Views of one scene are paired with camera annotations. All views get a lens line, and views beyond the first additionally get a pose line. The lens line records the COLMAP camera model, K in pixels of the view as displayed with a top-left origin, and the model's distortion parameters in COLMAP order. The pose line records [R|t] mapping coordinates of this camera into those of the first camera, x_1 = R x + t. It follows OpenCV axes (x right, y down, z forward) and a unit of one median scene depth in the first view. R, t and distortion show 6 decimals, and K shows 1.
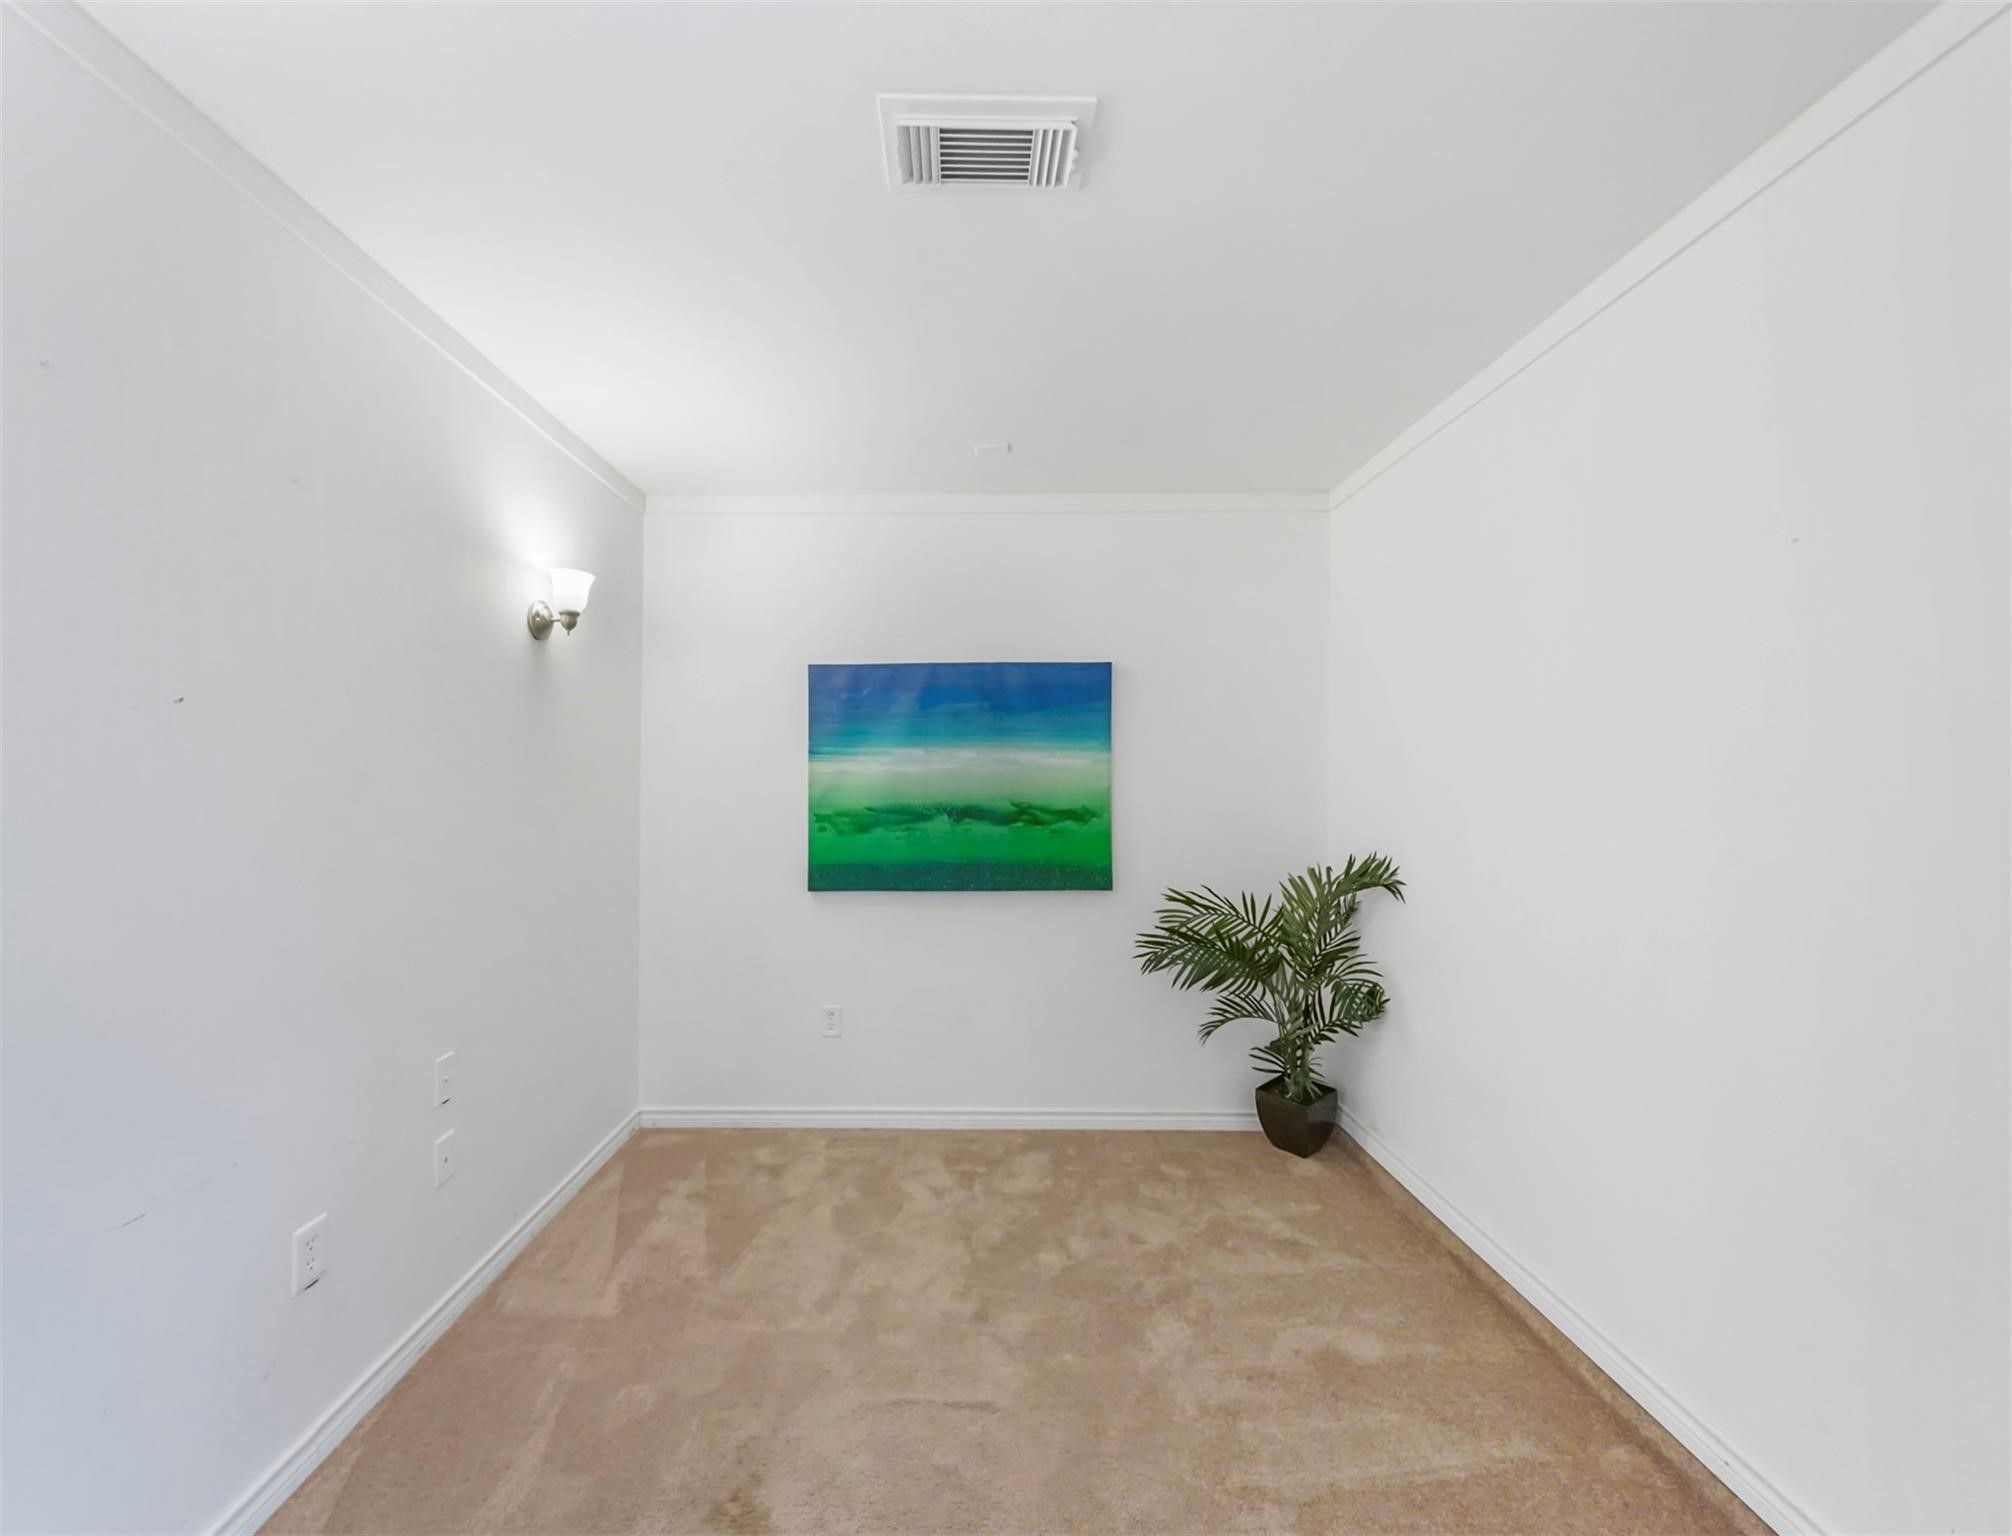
lens RADIAL K [[786.0, 0, 1001.7], [0, 786.0, 770.5], [0, 0, 1]] dist [-0.001025, -0.000218]
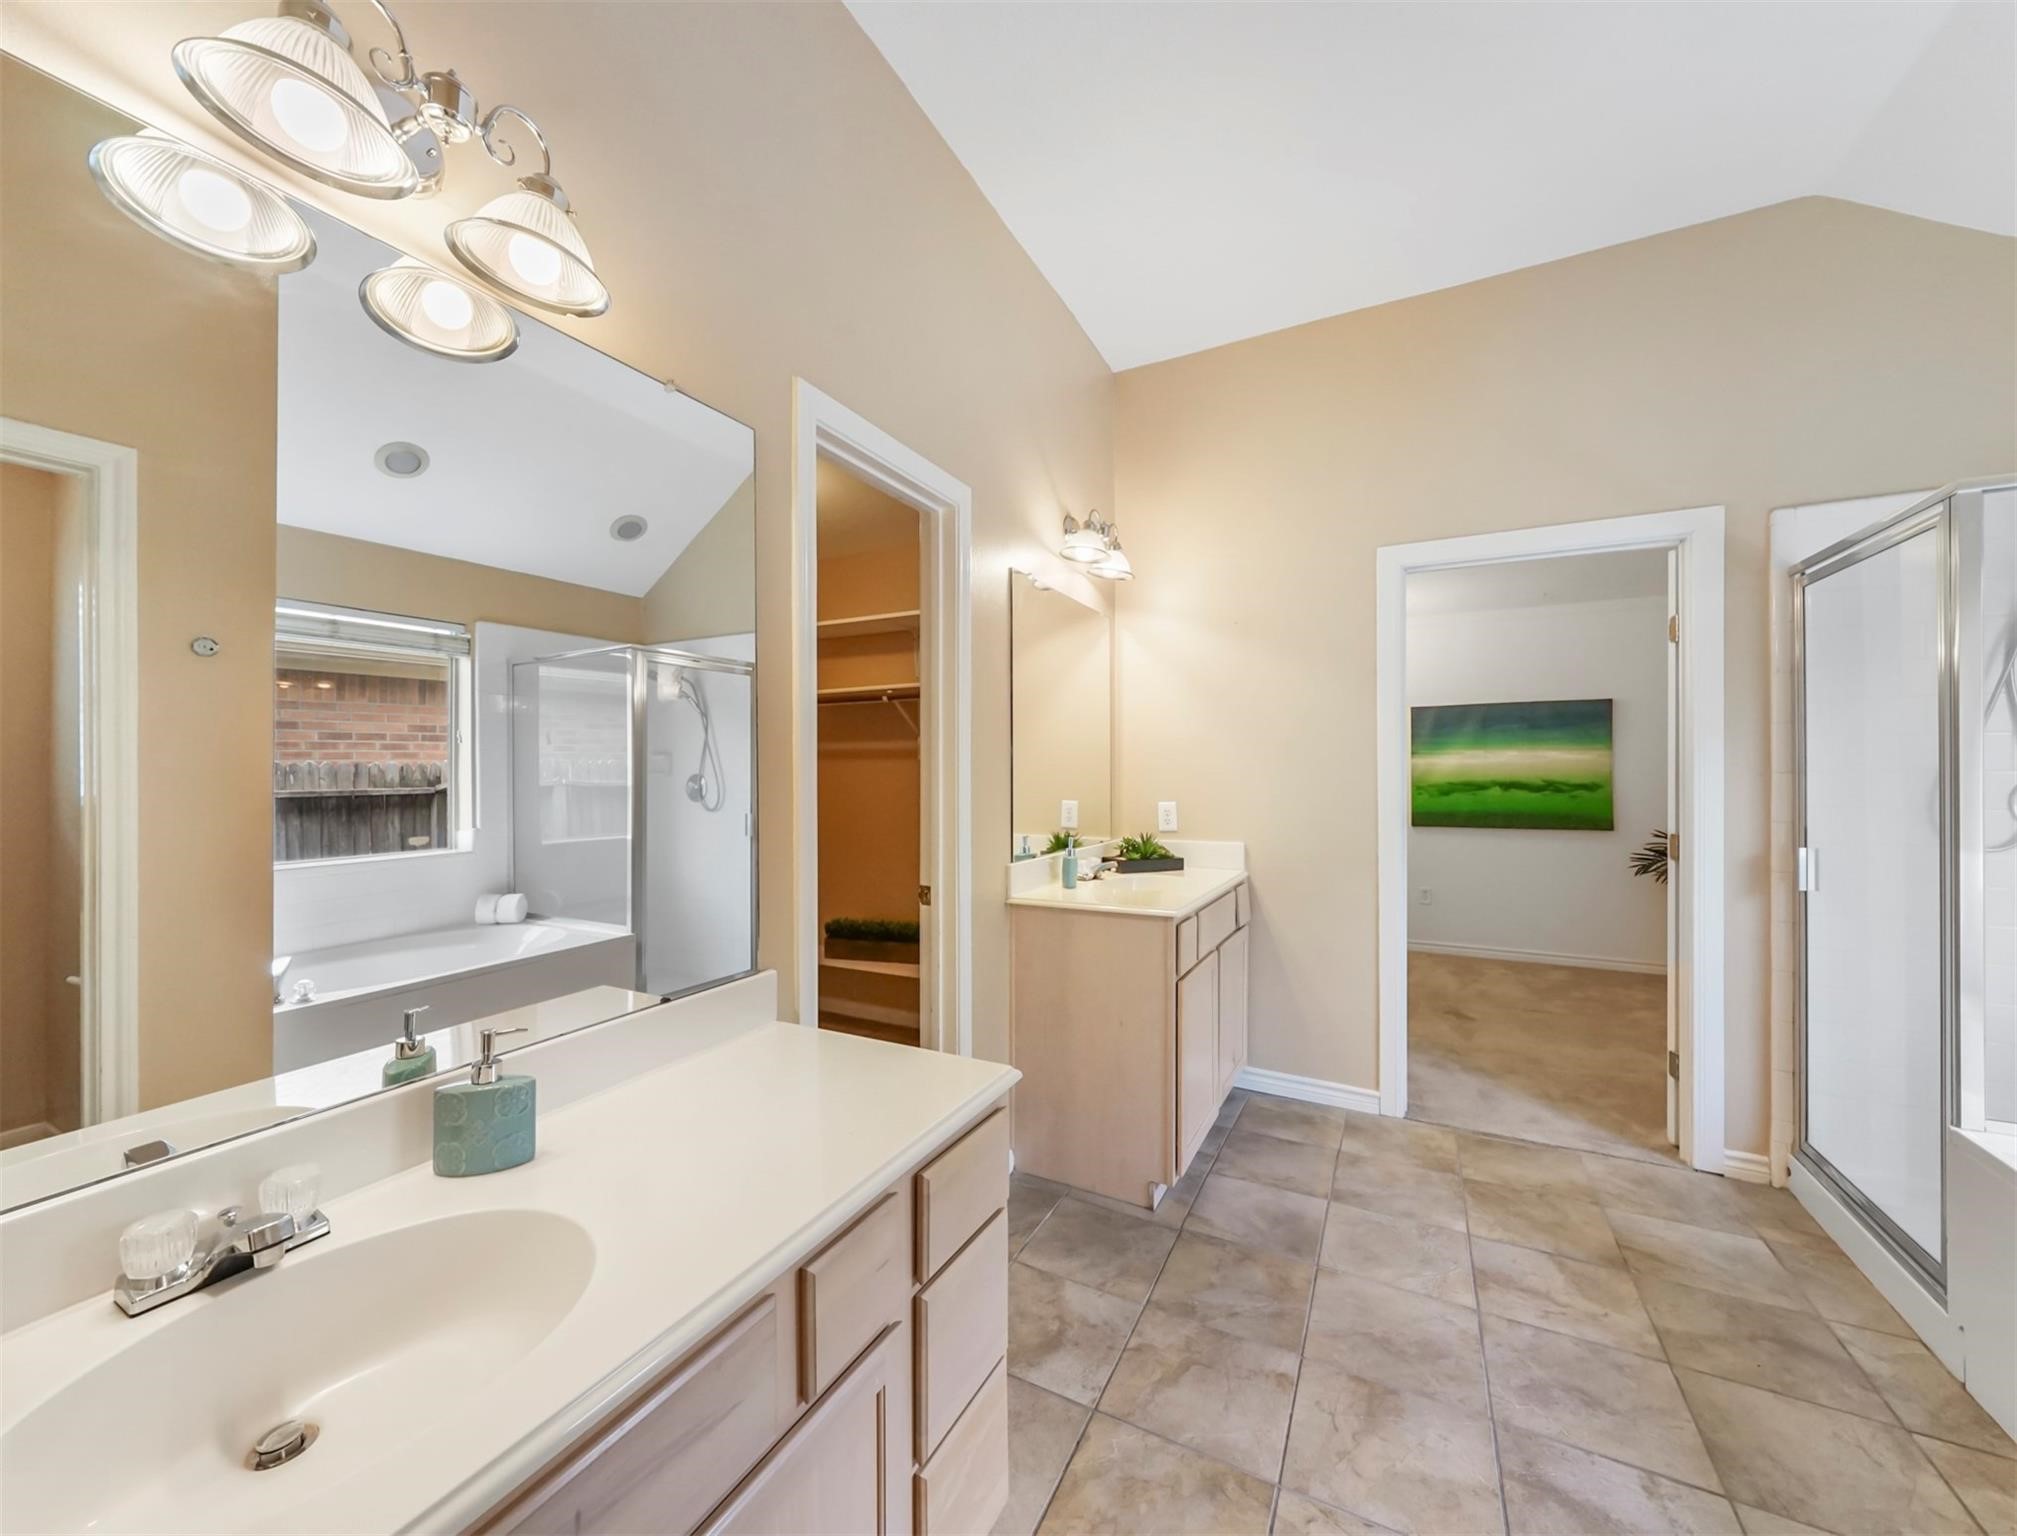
lens RADIAL K [[787.9, 0, 986.7], [0, 787.9, 768.1], [0, 0, 1]] dist [-0.001025, -0.000218]
pose [[0.865556, -0.004341, -0.500793, -0.182788], [0.011056, 0.999884, 0.010442, -0.018677], [0.500689, -0.014575, 0.865504, -1.176343]]
